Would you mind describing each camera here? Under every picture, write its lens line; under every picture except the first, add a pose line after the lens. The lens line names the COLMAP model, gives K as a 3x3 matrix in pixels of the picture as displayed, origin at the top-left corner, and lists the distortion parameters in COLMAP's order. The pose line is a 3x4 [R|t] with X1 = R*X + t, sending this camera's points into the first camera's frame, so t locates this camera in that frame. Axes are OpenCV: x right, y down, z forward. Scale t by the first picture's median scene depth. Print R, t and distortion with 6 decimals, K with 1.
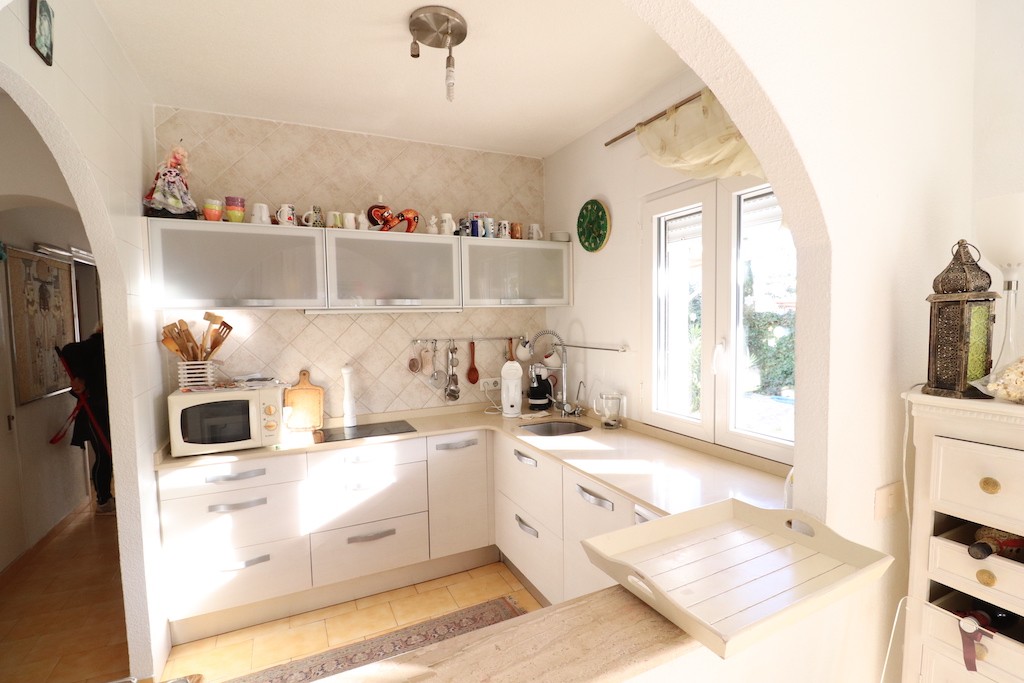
lens RADIAL K [[471.4, 0, 514.9], [0, 471.4, 347.1], [0, 0, 1]] dist [0.000161, -0.015681]
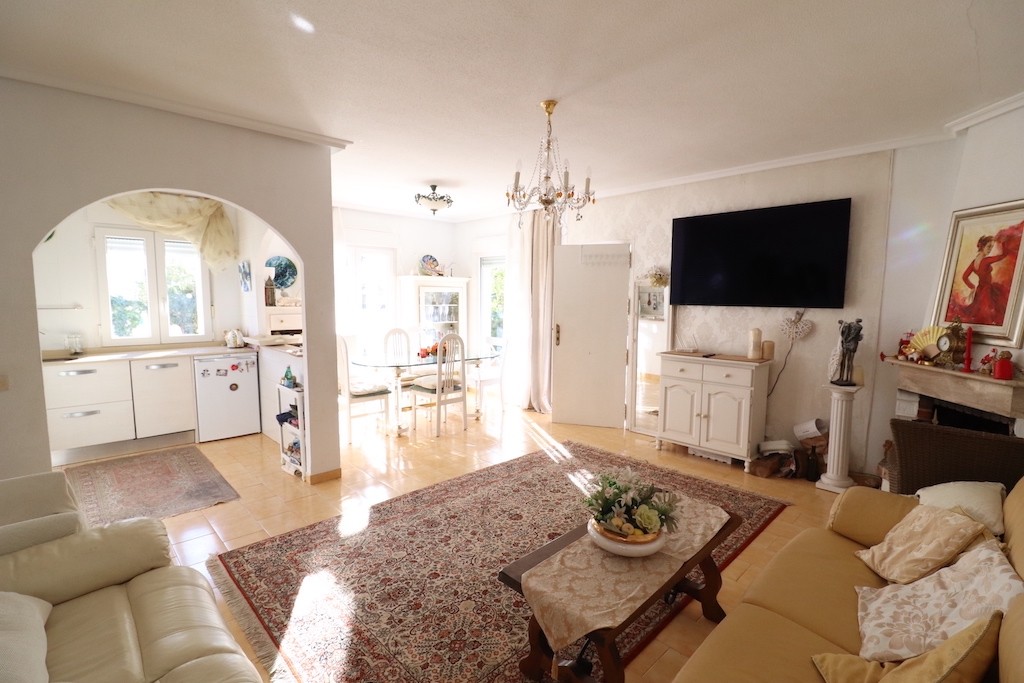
lens RADIAL K [[471.4, 0, 514.9], [0, 471.4, 347.1], [0, 0, 1]] dist [0.000161, -0.015681]
pose [[-0.315985, -0.088102, 0.944665, -1.775265], [0.055983, 0.992213, 0.111263, 0.045751], [-0.947111, 0.088043, -0.308592, 0.044196]]
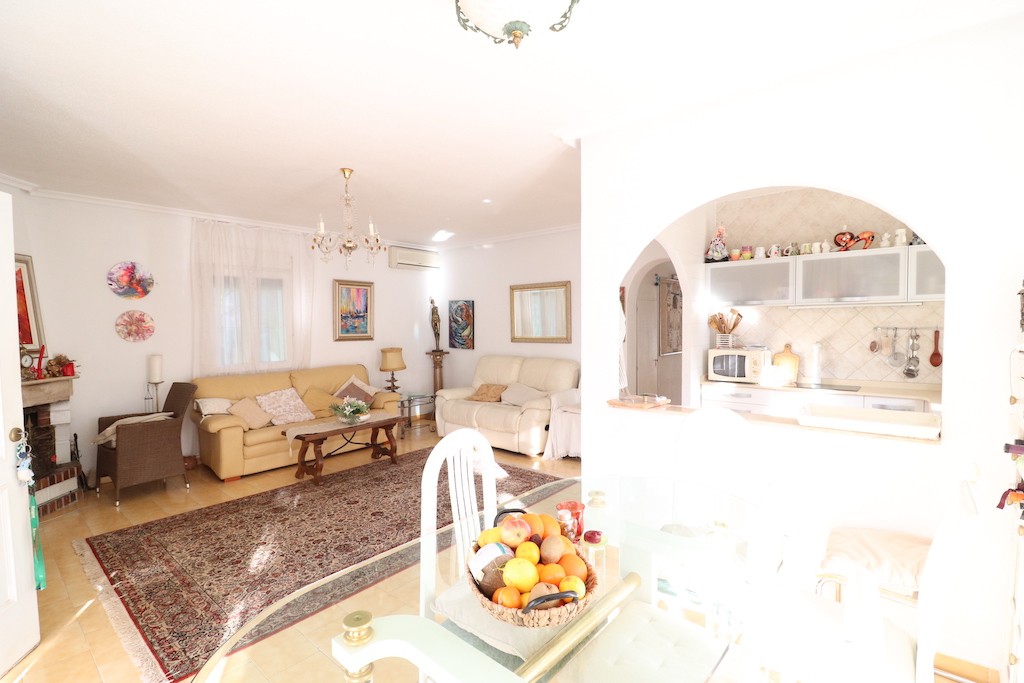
lens RADIAL K [[473.5, 0, 511.3], [0, 473.5, 341.5], [0, 0, 1]] dist [0.003916, -0.015073]
pose [[0.397409, 0.046974, -0.916439, 0.636943], [-0.053897, 0.998160, 0.027791, 0.045531], [0.916057, 0.038348, 0.399209, -0.484743]]
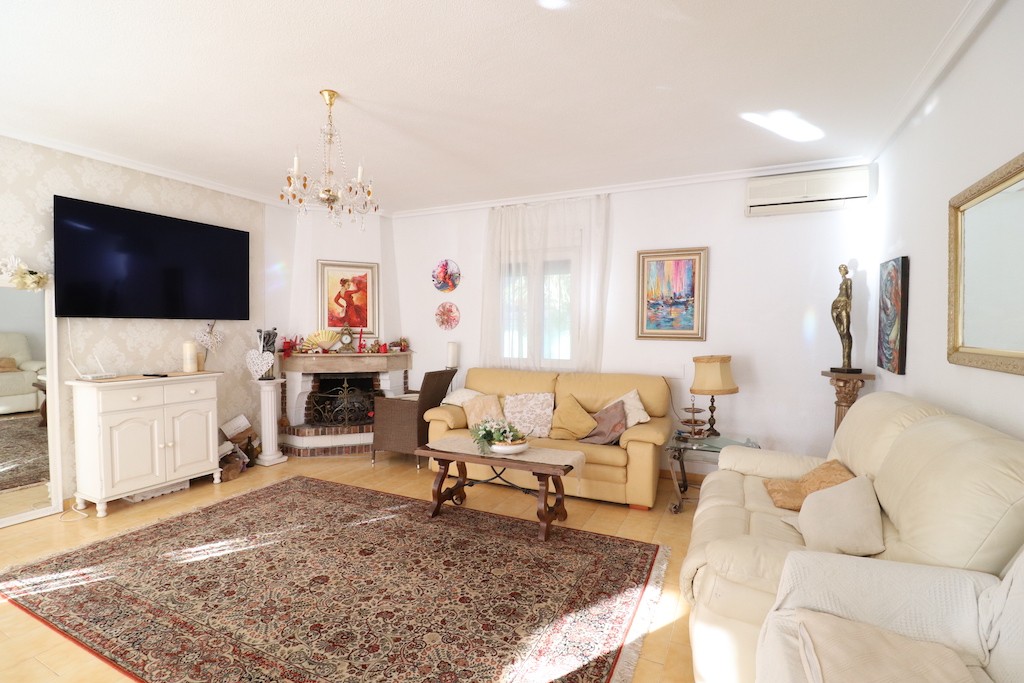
lens RADIAL K [[473.5, 0, 511.3], [0, 473.5, 341.5], [0, 0, 1]] dist [0.003916, -0.015073]
pose [[-0.784093, 0.028672, -0.619981, -0.452717], [-0.034215, 0.995416, 0.089306, 0.032604], [0.619700, 0.091237, -0.779518, 0.627134]]
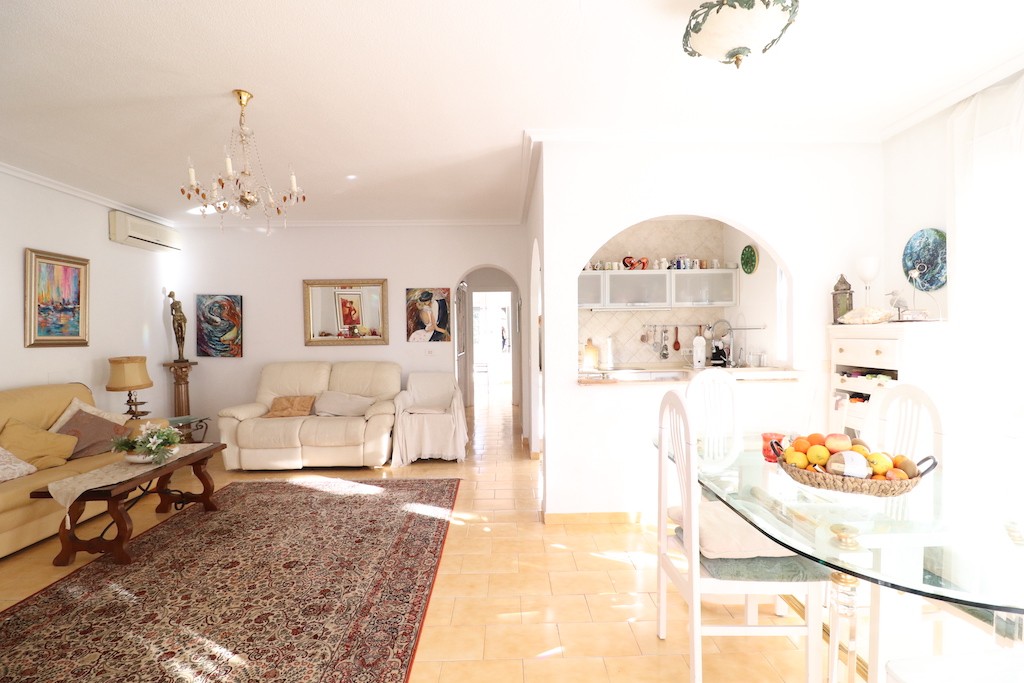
lens RADIAL K [[473.5, 0, 511.3], [0, 473.5, 341.5], [0, 0, 1]] dist [0.003916, -0.015073]
pose [[0.906188, 0.010900, -0.422735, 0.114223], [-0.028921, 0.998925, -0.036239, 0.144402], [0.421885, 0.045065, 0.905529, -1.004596]]
